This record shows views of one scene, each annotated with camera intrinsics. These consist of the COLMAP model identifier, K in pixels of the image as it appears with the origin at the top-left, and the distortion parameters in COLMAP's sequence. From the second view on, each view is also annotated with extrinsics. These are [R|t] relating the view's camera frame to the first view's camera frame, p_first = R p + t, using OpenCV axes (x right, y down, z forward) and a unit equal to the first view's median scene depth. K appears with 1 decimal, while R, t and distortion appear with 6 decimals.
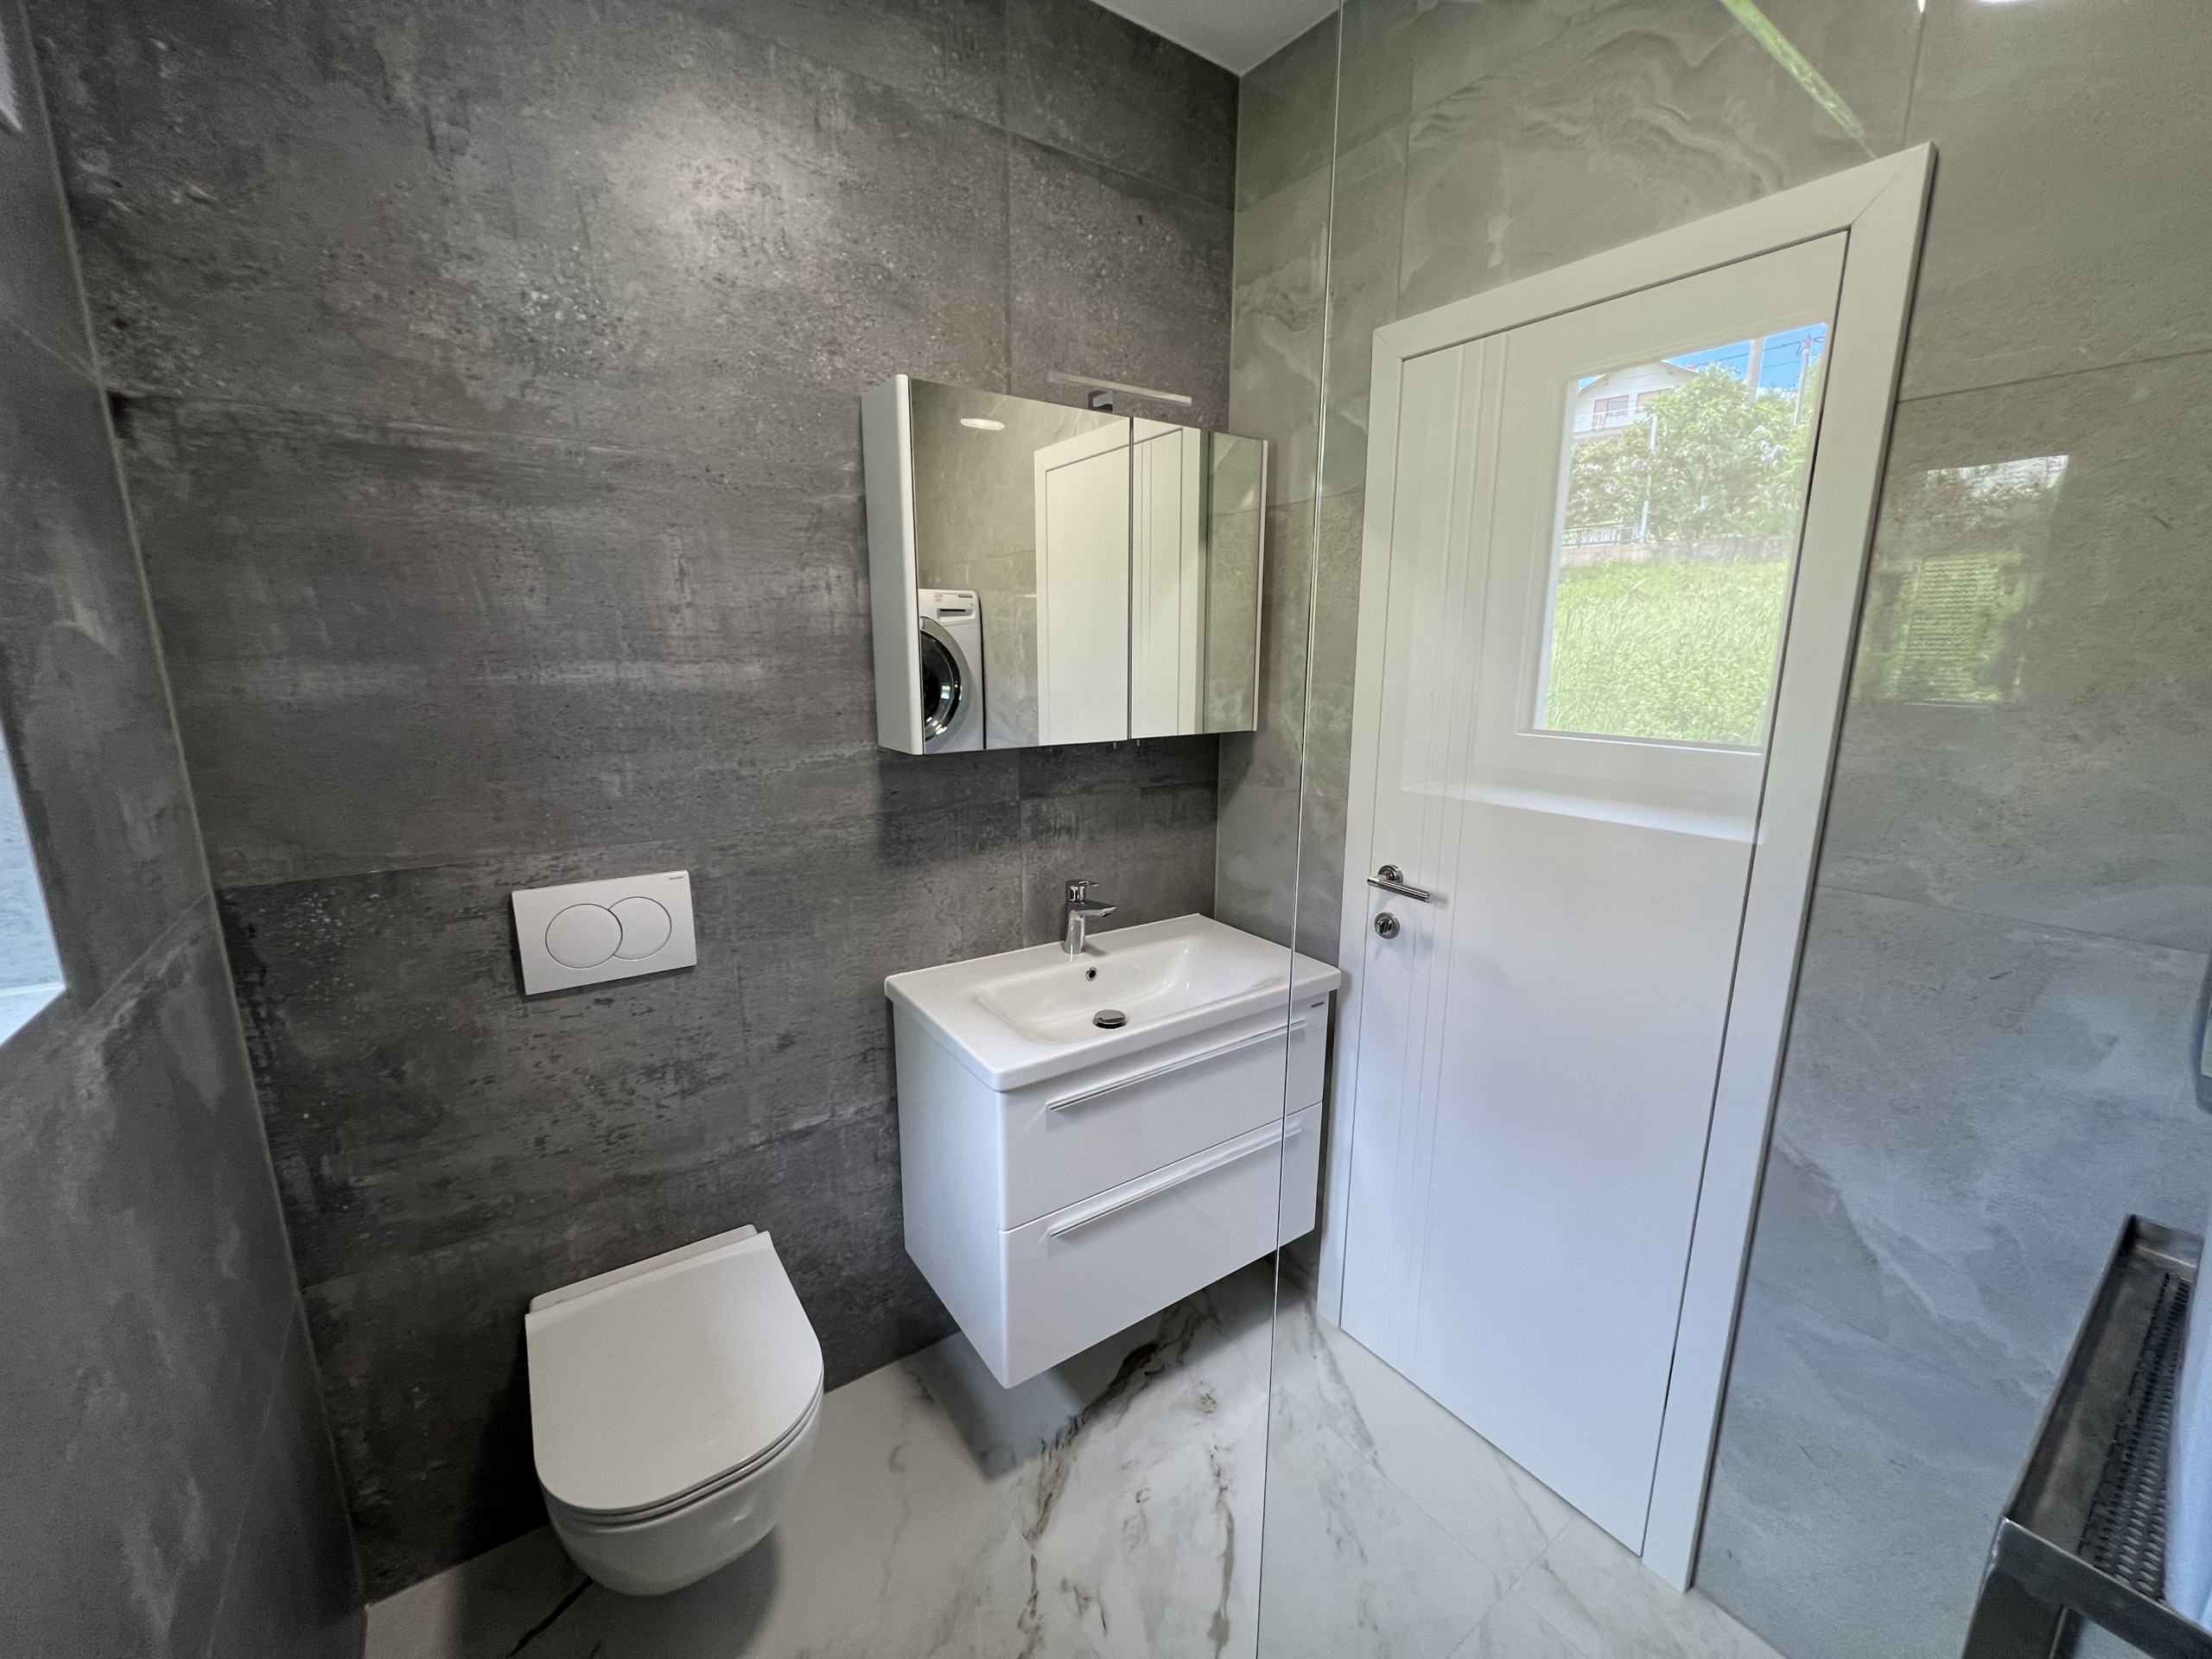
lens RADIAL K [[888.9, 0, 1105.2], [0, 888.9, 830.2], [0, 0, 1]] dist [-0.000867, 0.000367]
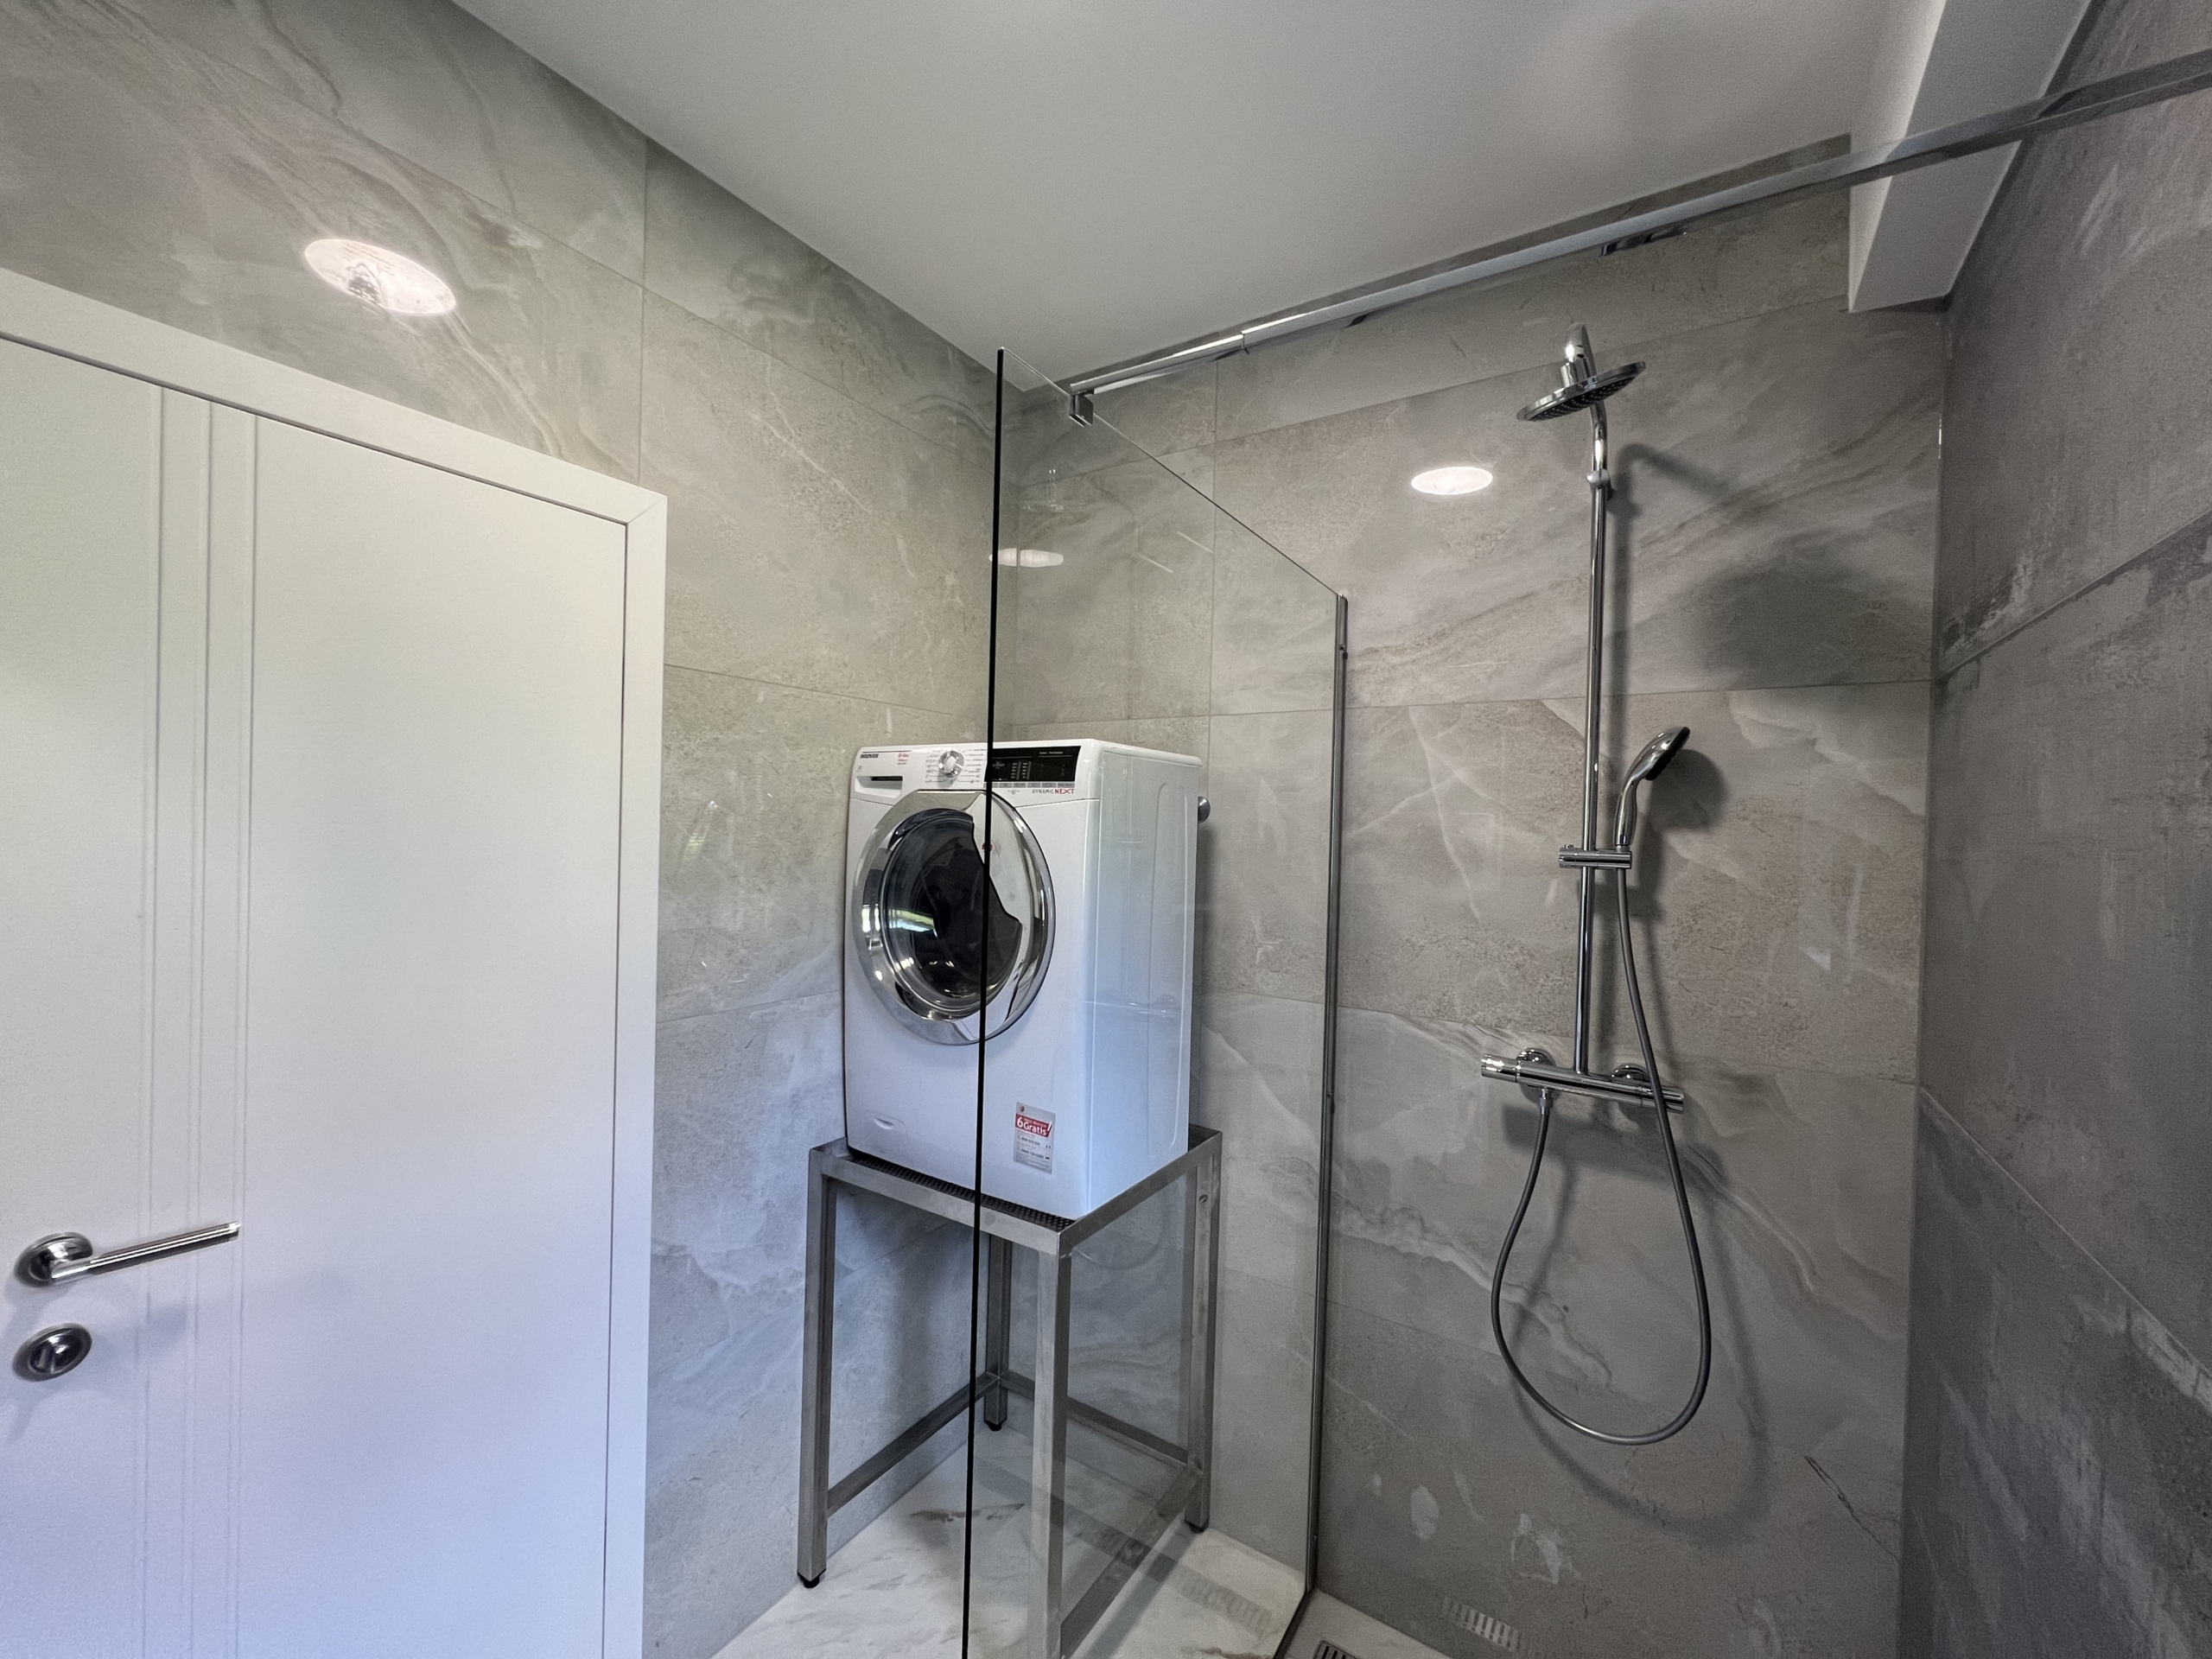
lens RADIAL K [[888.9, 0, 1108.8], [0, 888.9, 834.7], [0, 0, 1]] dist [-0.000867, 0.000367]
pose [[-0.369819, -0.020600, 0.928875, -0.485721], [0.164179, 0.982573, 0.087157, -0.167674], [-0.914483, 0.184734, -0.359992, 0.672691]]
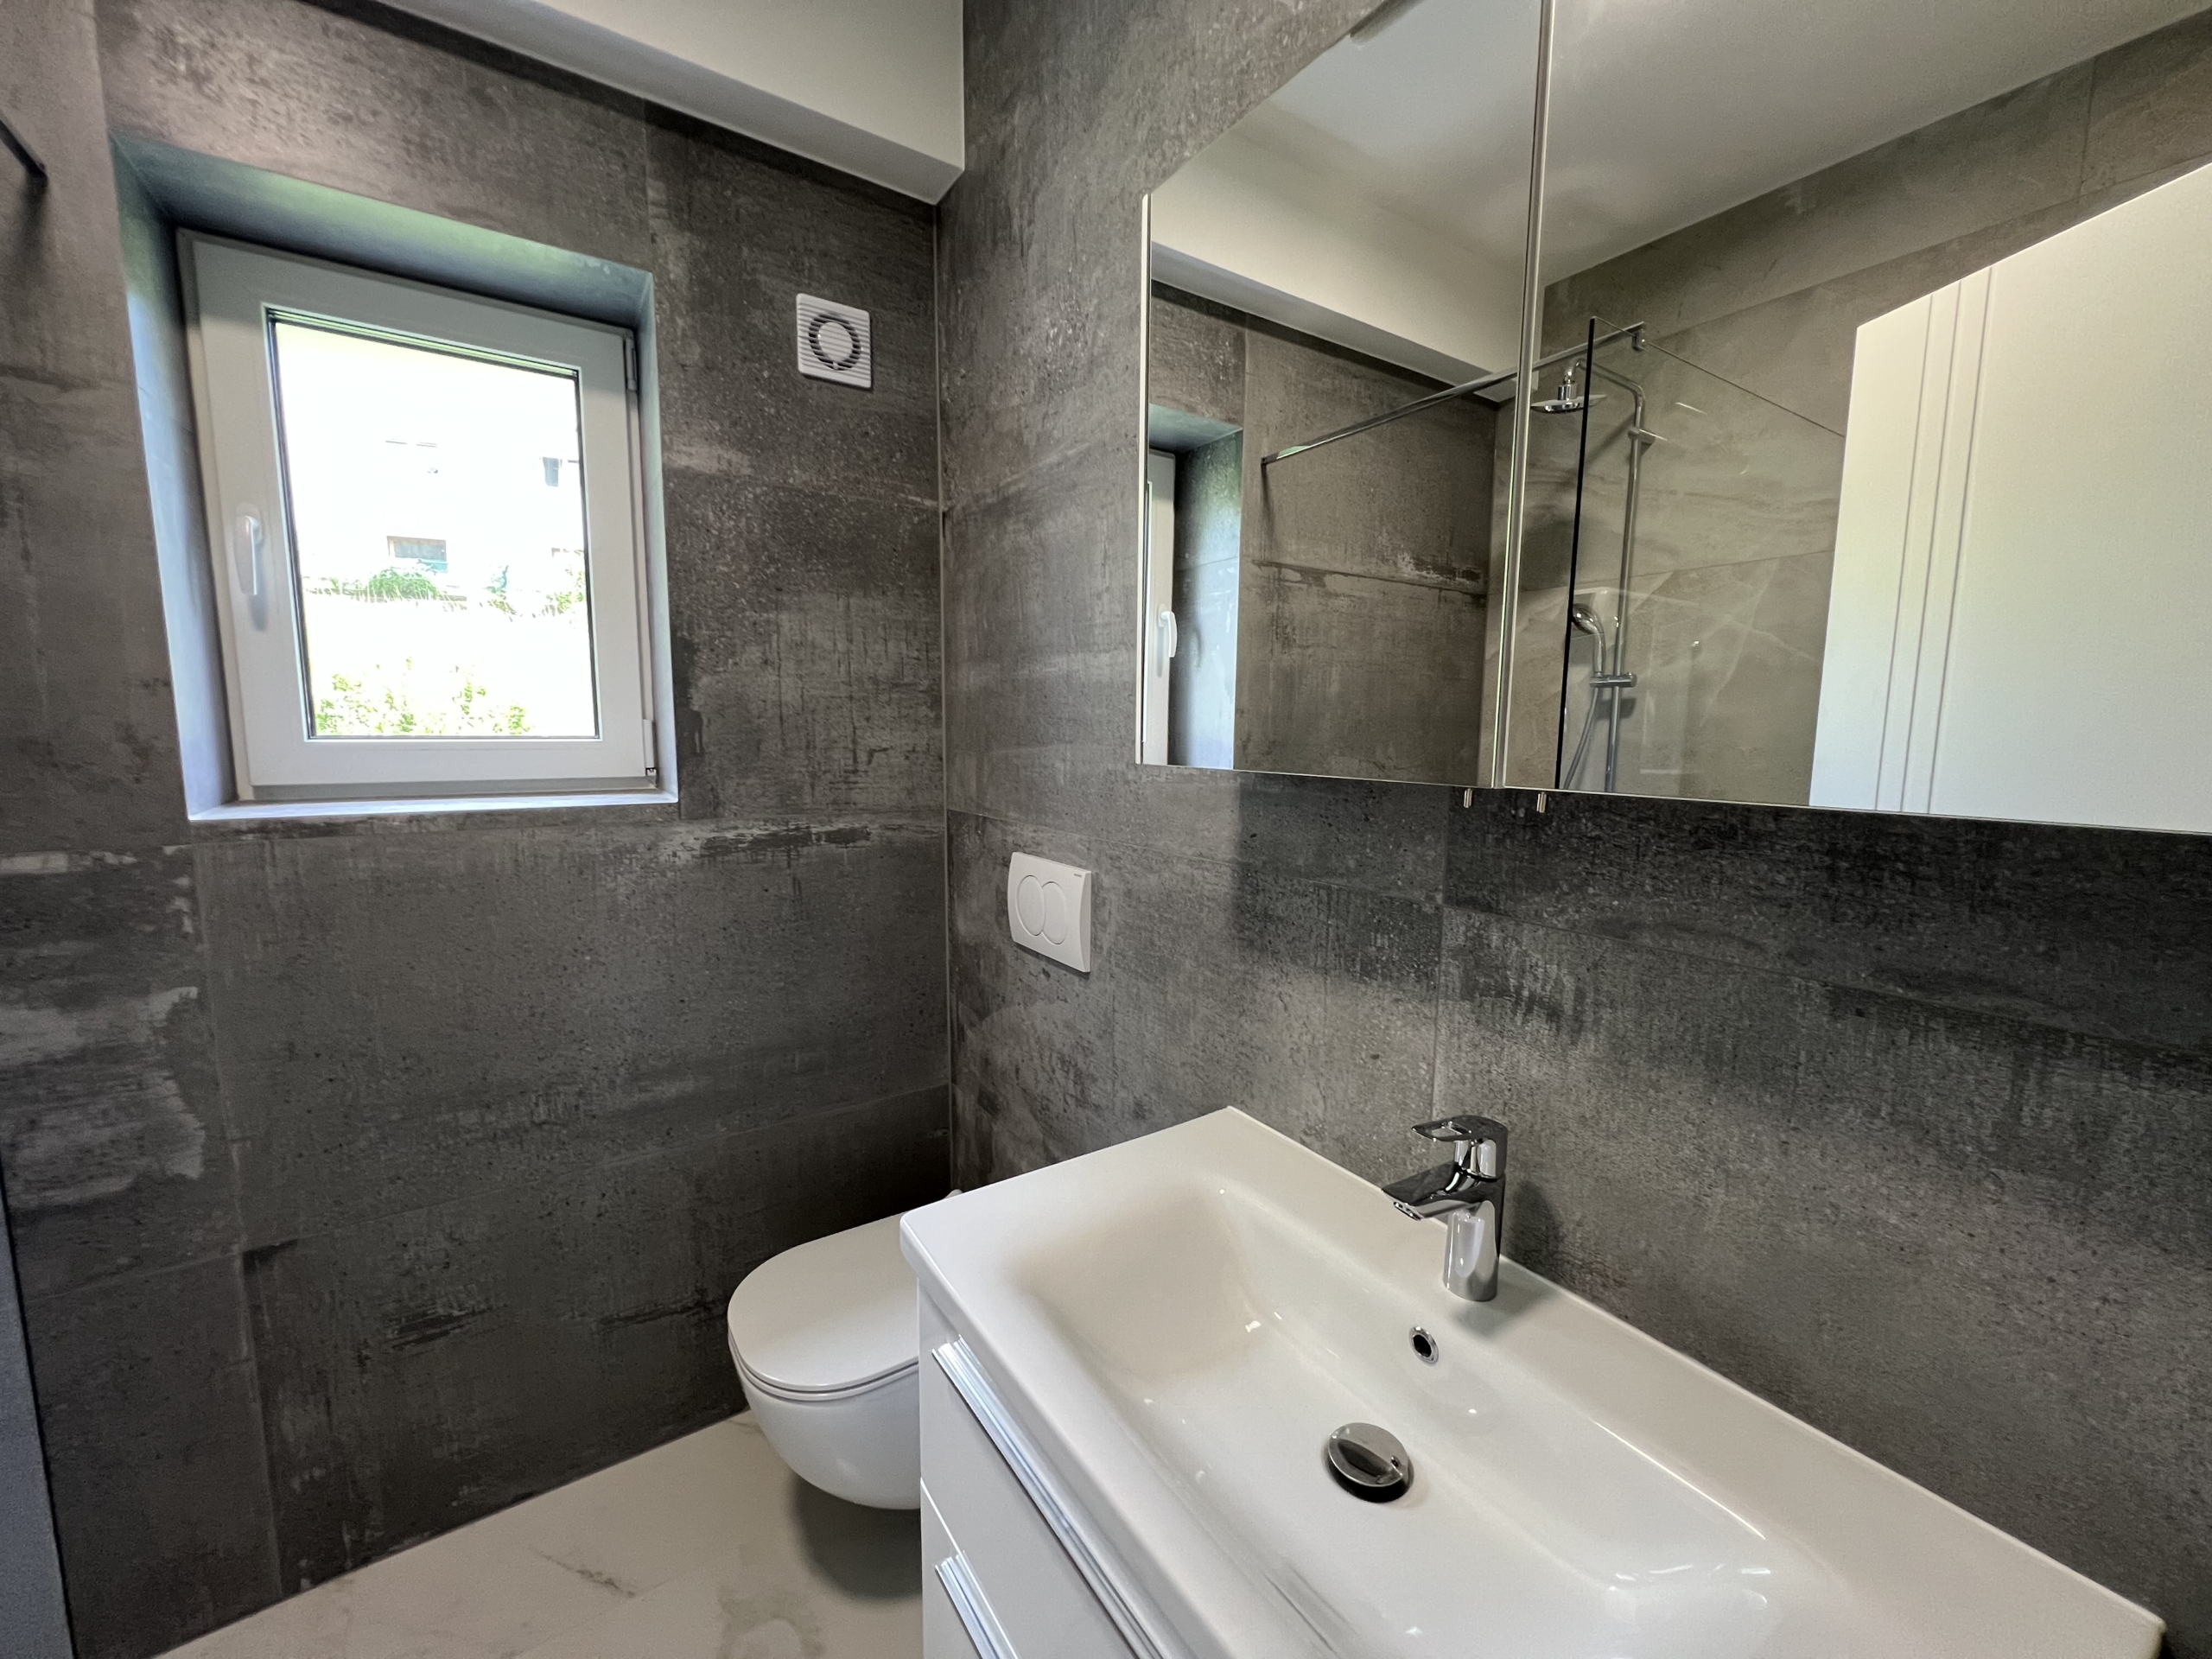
lens RADIAL K [[888.9, 0, 1102.6], [0, 888.9, 835.1], [0, 0, 1]] dist [-0.000867, 0.000367]
pose [[-0.023633, 0.117571, -0.992783, 0.481547], [-0.213137, 0.969637, 0.119904, -0.112796], [0.976737, 0.214432, 0.002143, 1.034900]]
